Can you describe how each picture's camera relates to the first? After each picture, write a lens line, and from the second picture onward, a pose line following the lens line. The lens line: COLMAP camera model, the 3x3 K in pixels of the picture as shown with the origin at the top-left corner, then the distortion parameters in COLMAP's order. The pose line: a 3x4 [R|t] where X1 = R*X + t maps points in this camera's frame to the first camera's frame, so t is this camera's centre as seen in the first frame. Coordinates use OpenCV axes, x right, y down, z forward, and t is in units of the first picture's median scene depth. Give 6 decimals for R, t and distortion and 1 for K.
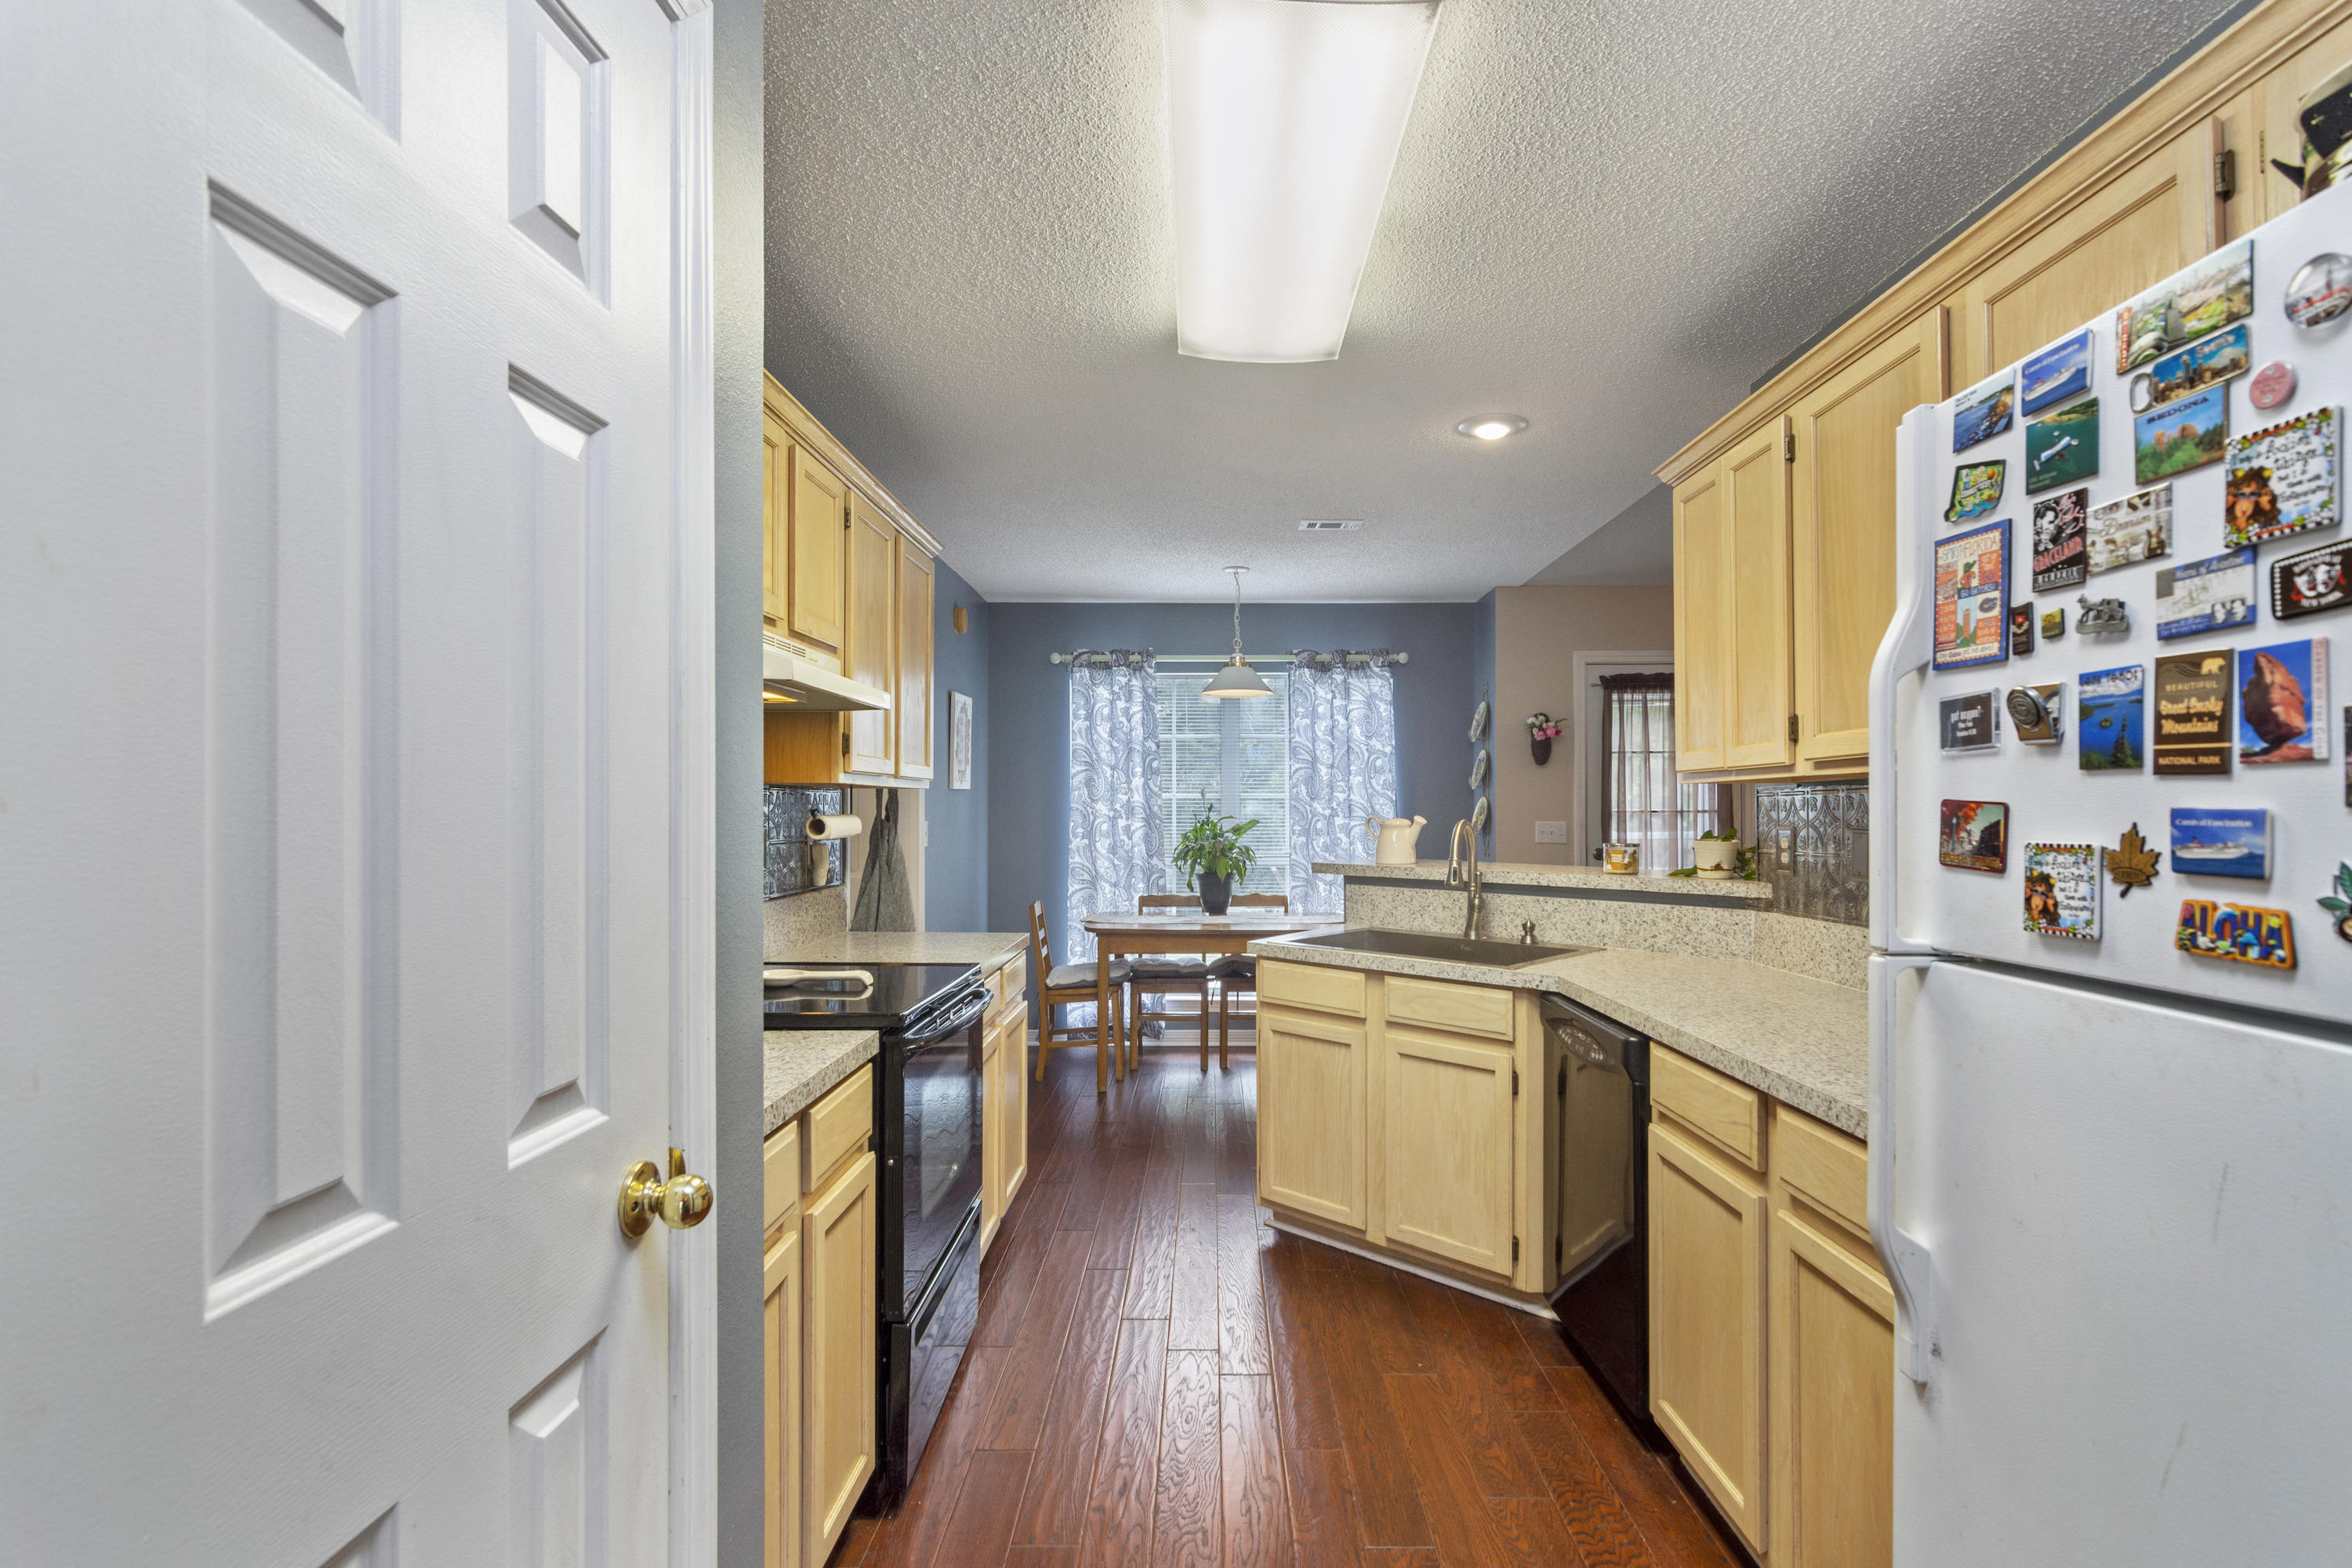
lens RADIAL K [[1135.5, 0, 1171.7], [0, 1135.5, 792.5], [0, 0, 1]] dist [0.006093, 0.001596]
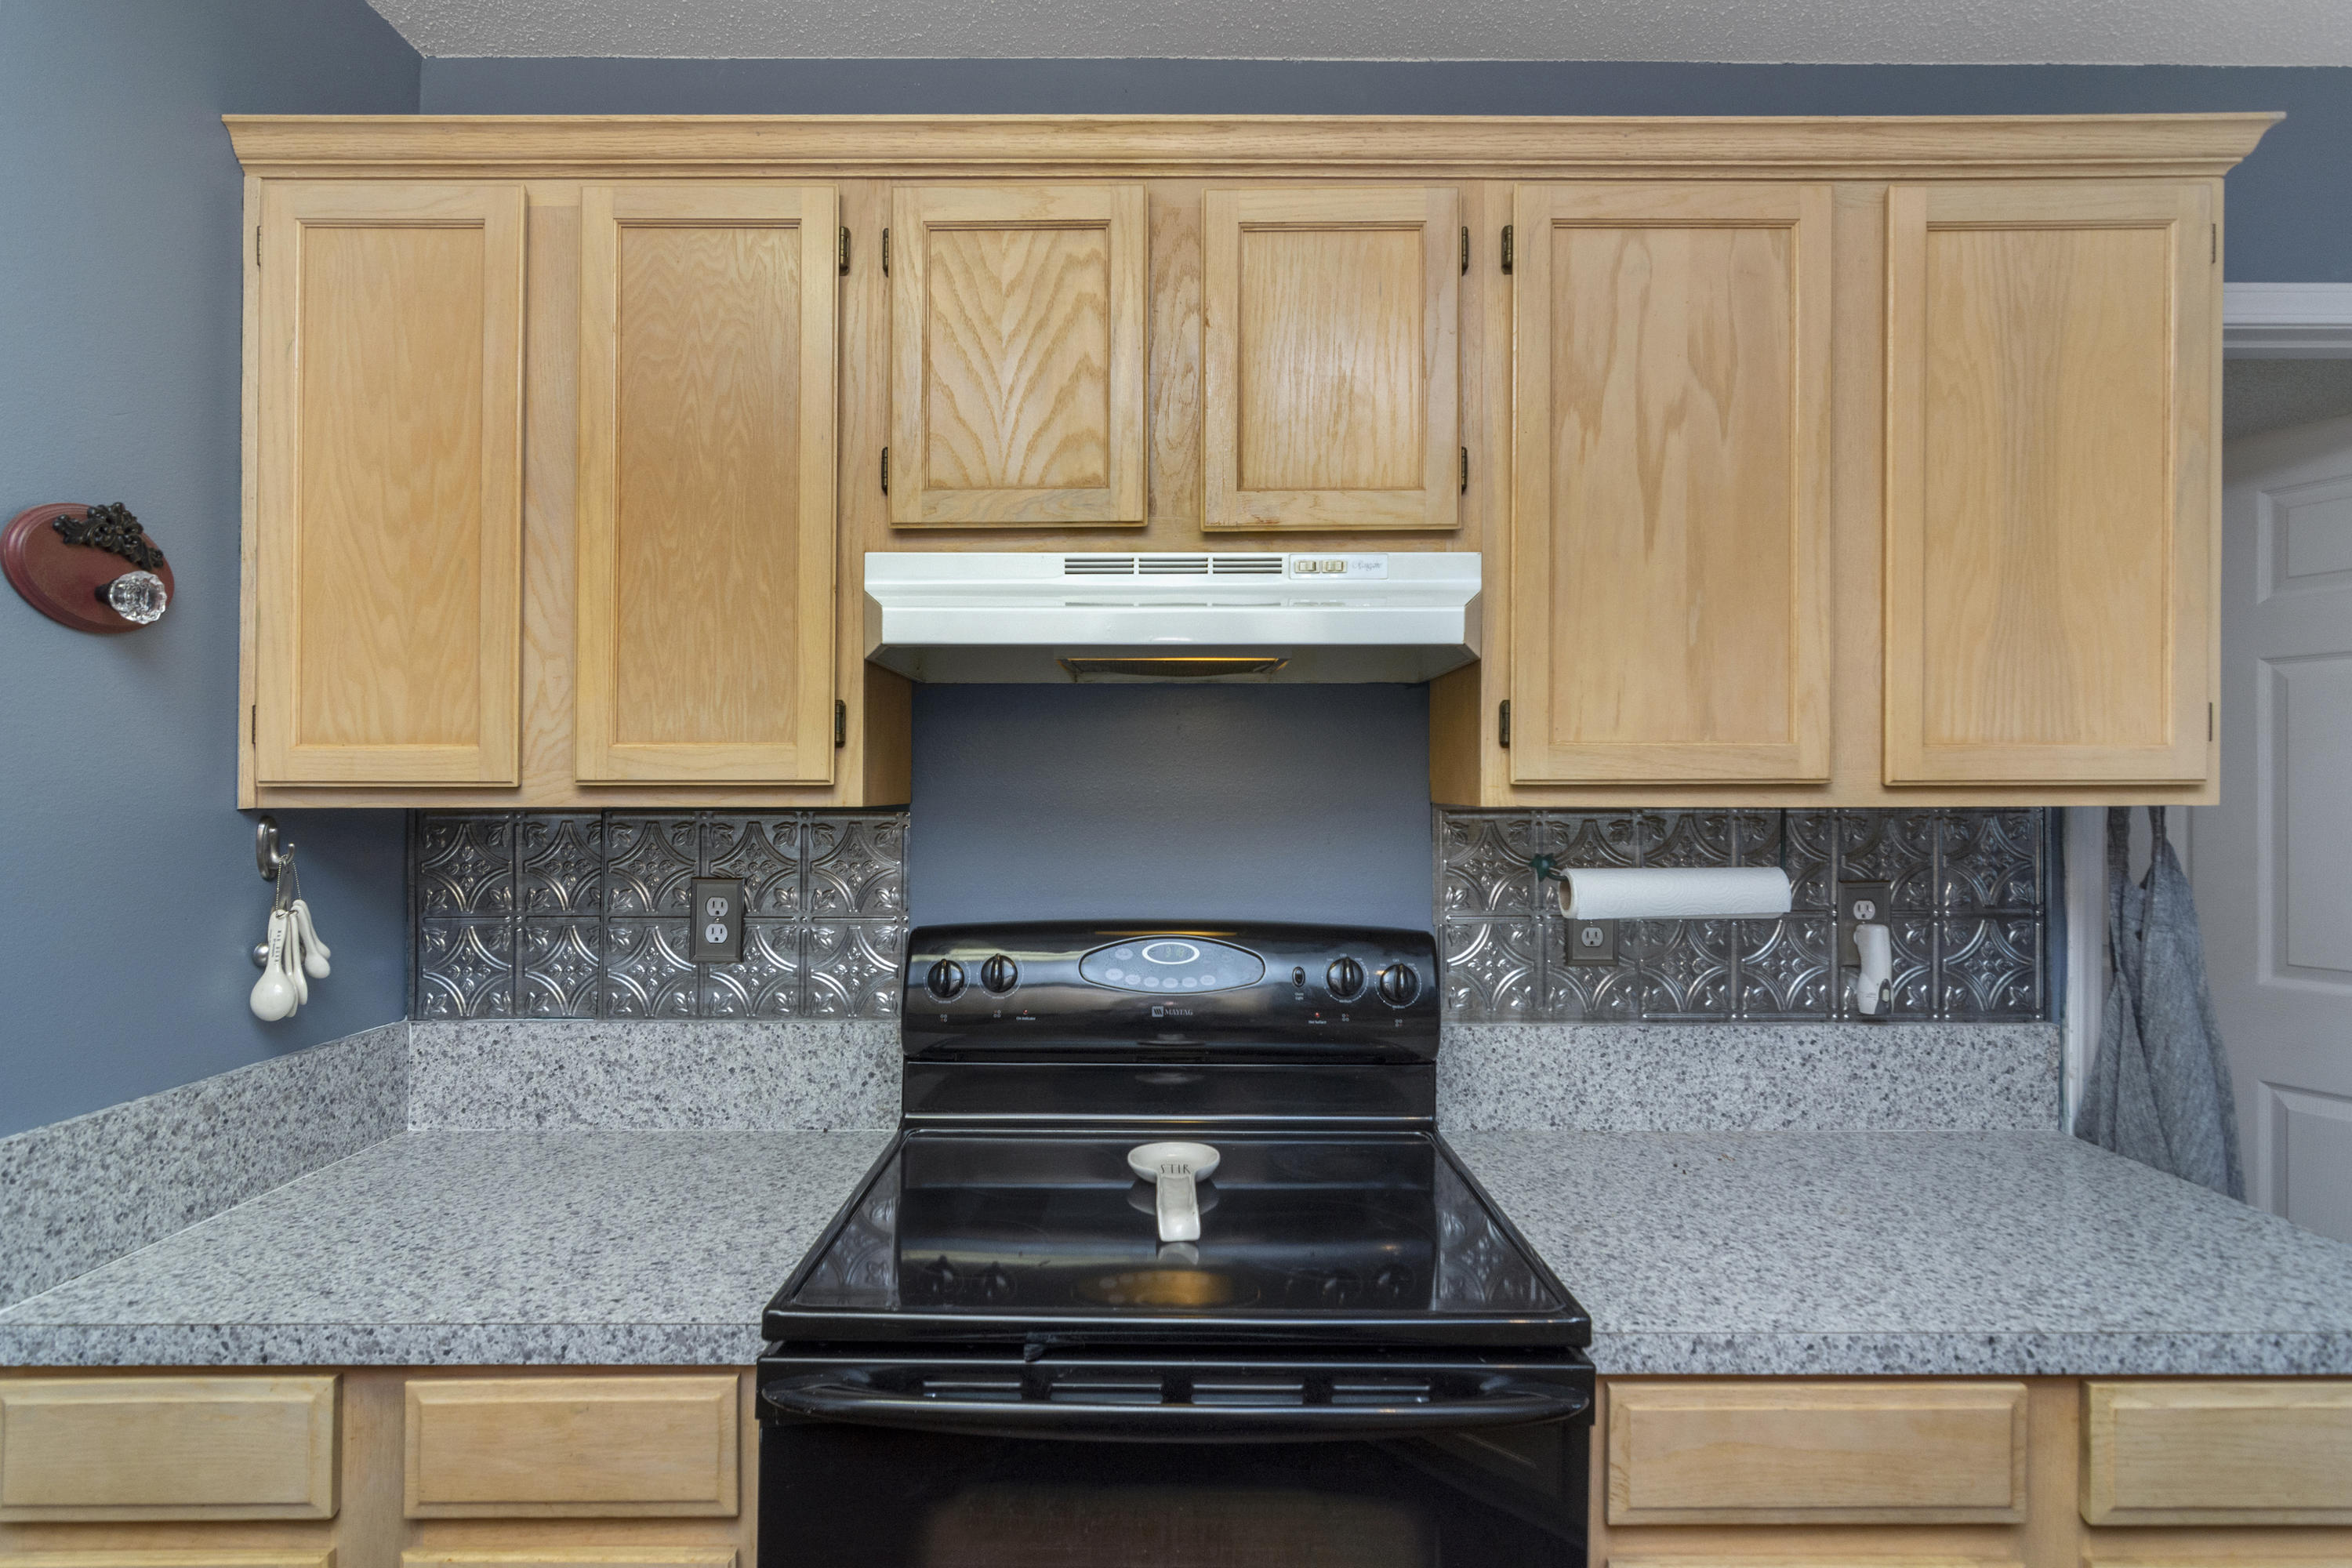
lens RADIAL K [[949.2, 0, 1174.9], [0, 949.2, 825.7], [0, 0, 1]] dist [0.001888, 0.000269]
pose [[-0.053124, 0.009749, 0.998540, 0.035533], [0.000202, 0.999952, -0.009752, 0.001359], [-0.998588, -0.000317, -0.053123, 0.730239]]
